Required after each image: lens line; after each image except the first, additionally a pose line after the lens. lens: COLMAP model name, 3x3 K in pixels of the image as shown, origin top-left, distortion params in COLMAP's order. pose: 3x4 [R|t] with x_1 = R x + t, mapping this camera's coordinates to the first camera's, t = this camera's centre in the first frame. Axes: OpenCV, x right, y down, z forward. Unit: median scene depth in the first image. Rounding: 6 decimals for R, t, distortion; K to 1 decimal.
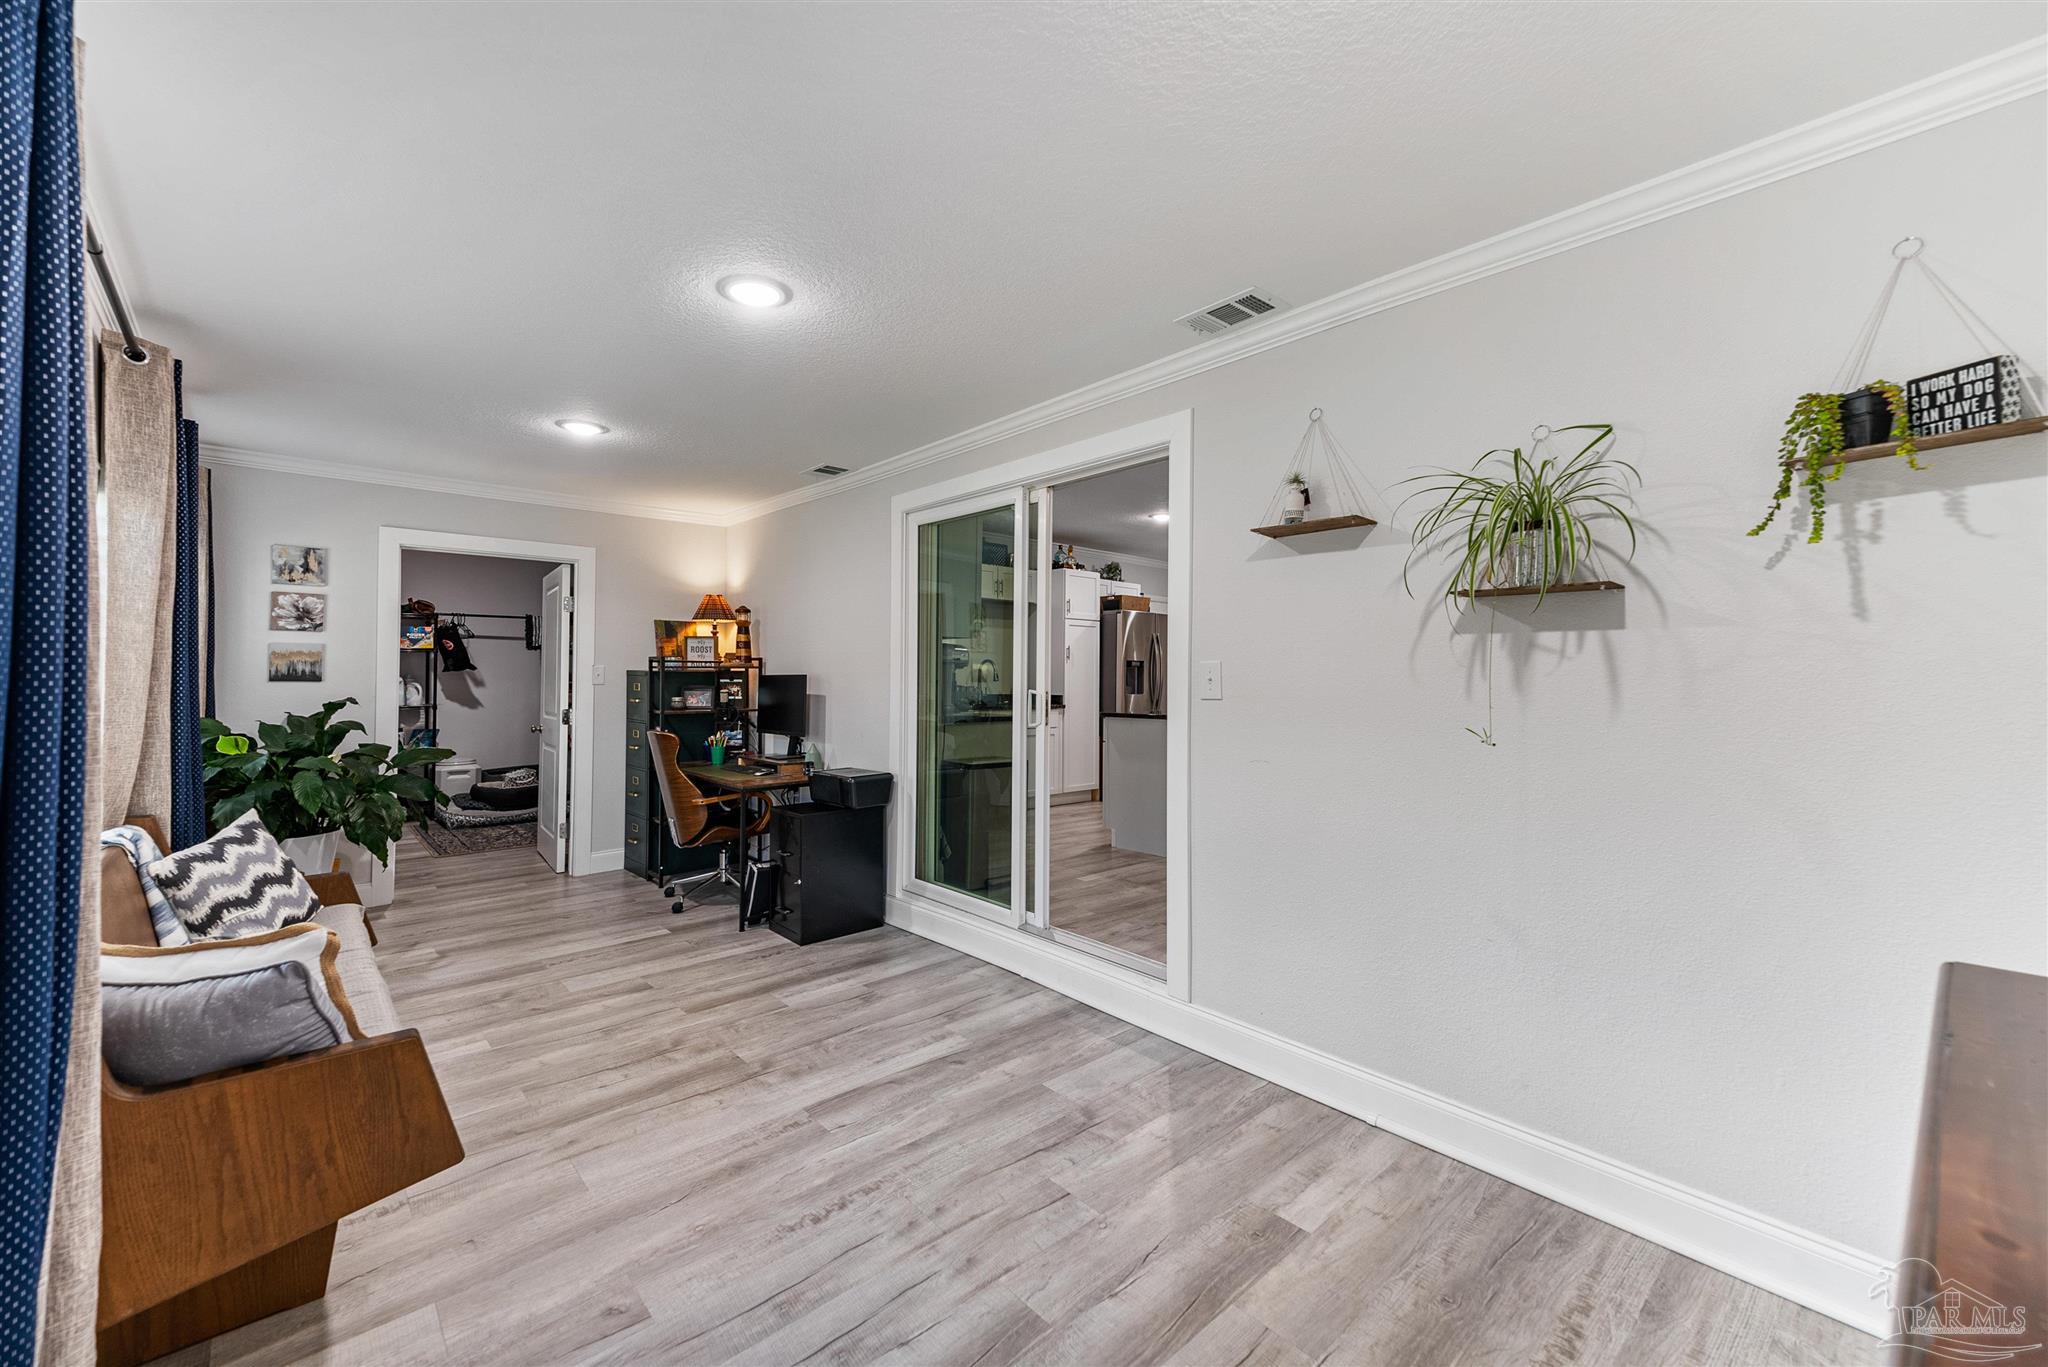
lens RADIAL K [[832.1, 0, 1018.6], [0, 832.1, 678.8], [0, 0, 1]] dist [0.042462, -0.004116]
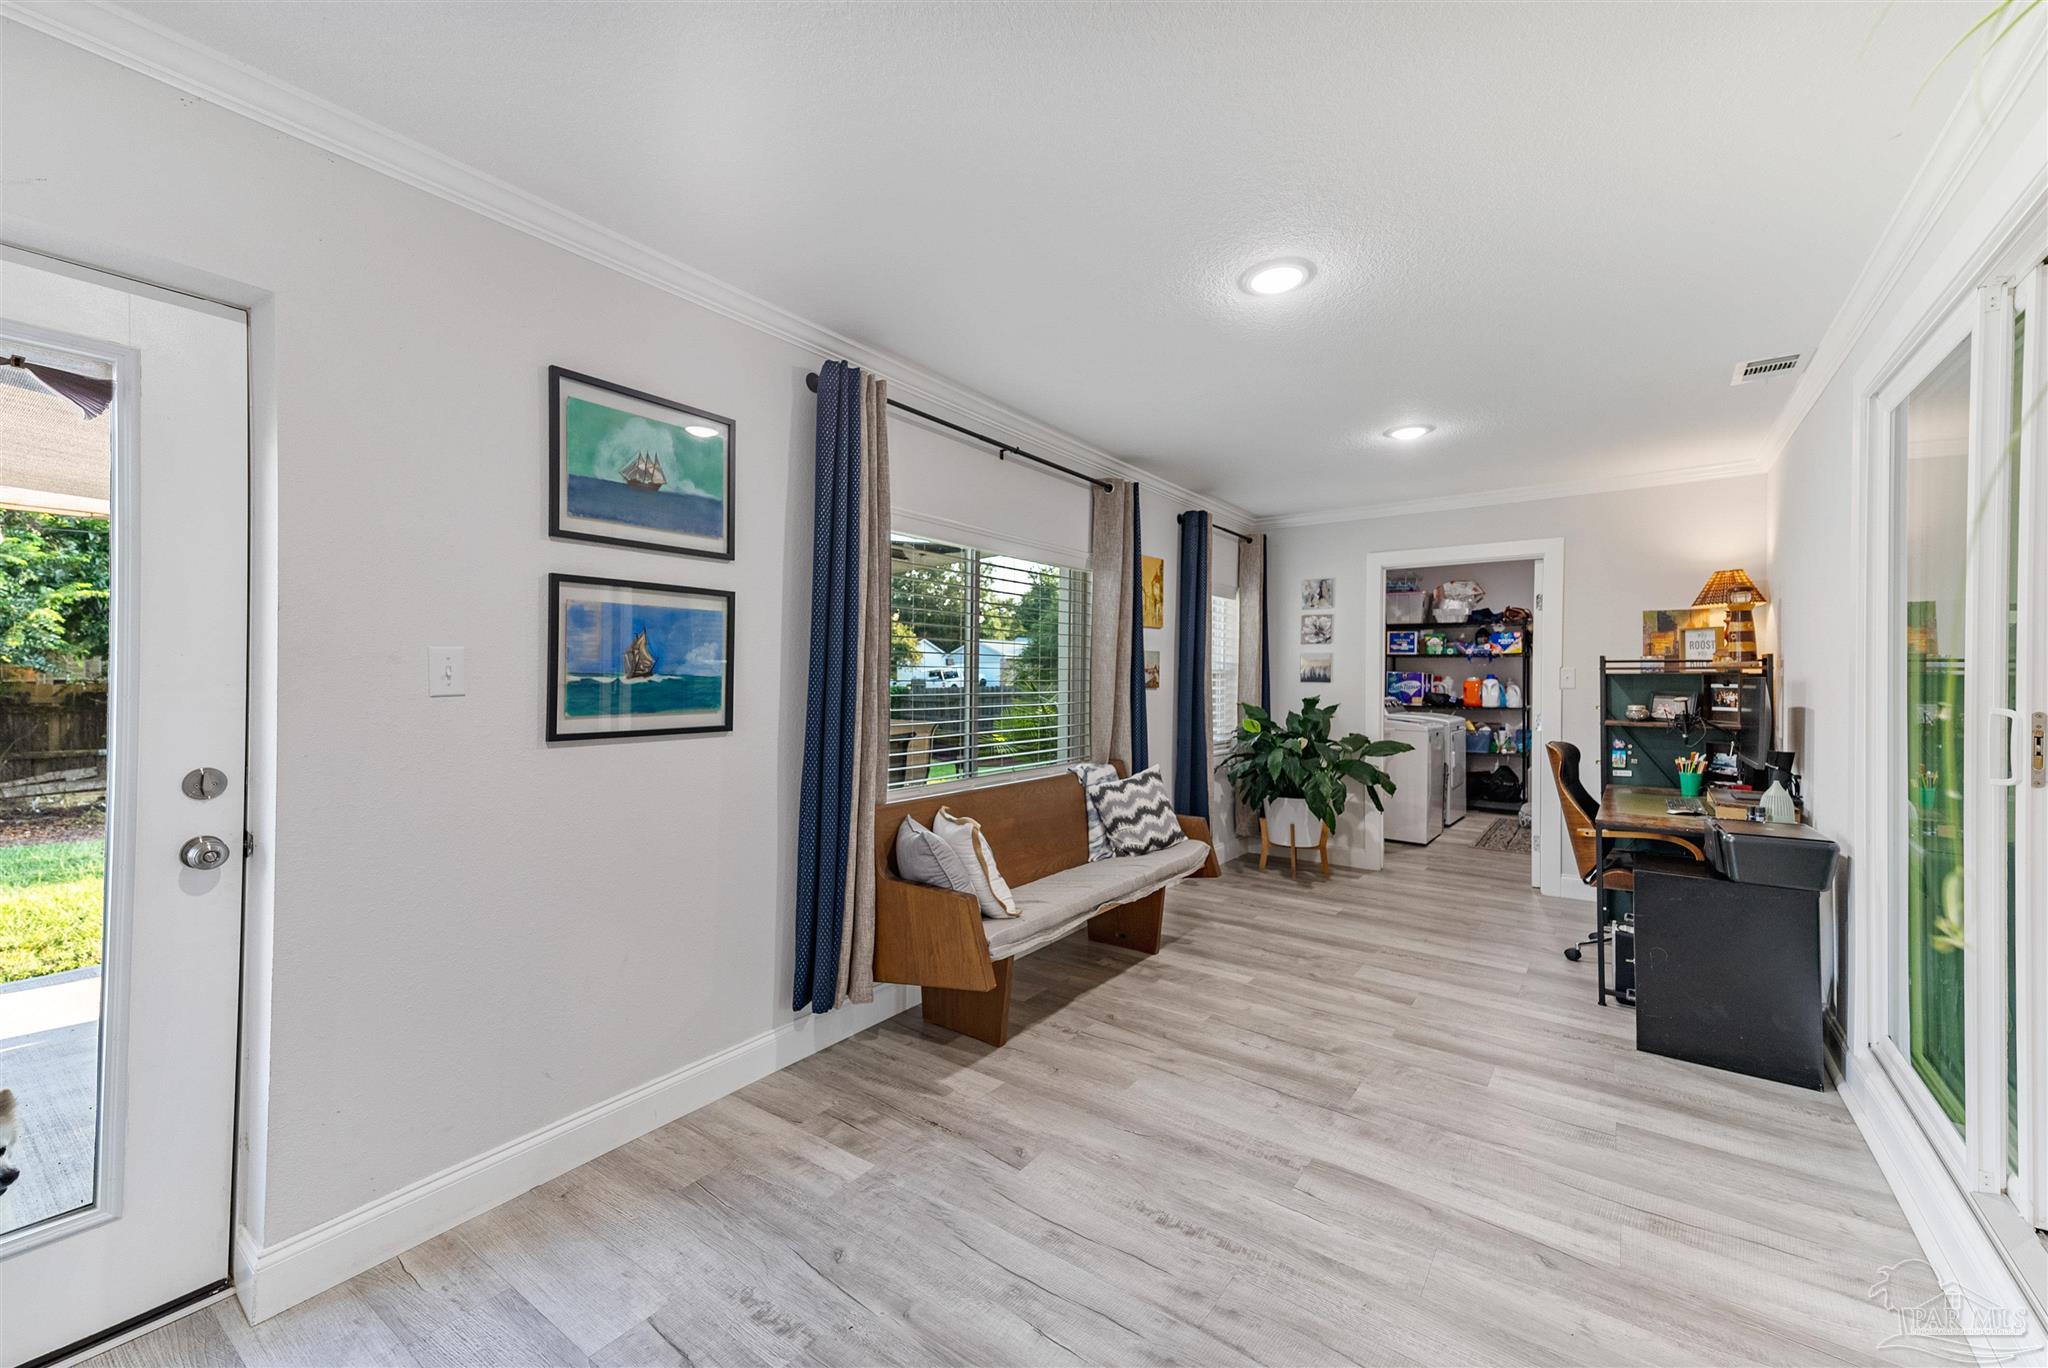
lens RADIAL K [[832.1, 0, 1018.0], [0, 832.1, 674.3], [0, 0, 1]] dist [0.042462, -0.004116]
pose [[0.204611, -0.002114, -0.978841, 0.502029], [-0.007393, 0.999966, -0.003705, -0.001034], [0.978815, 0.007995, 0.204589, 0.444324]]
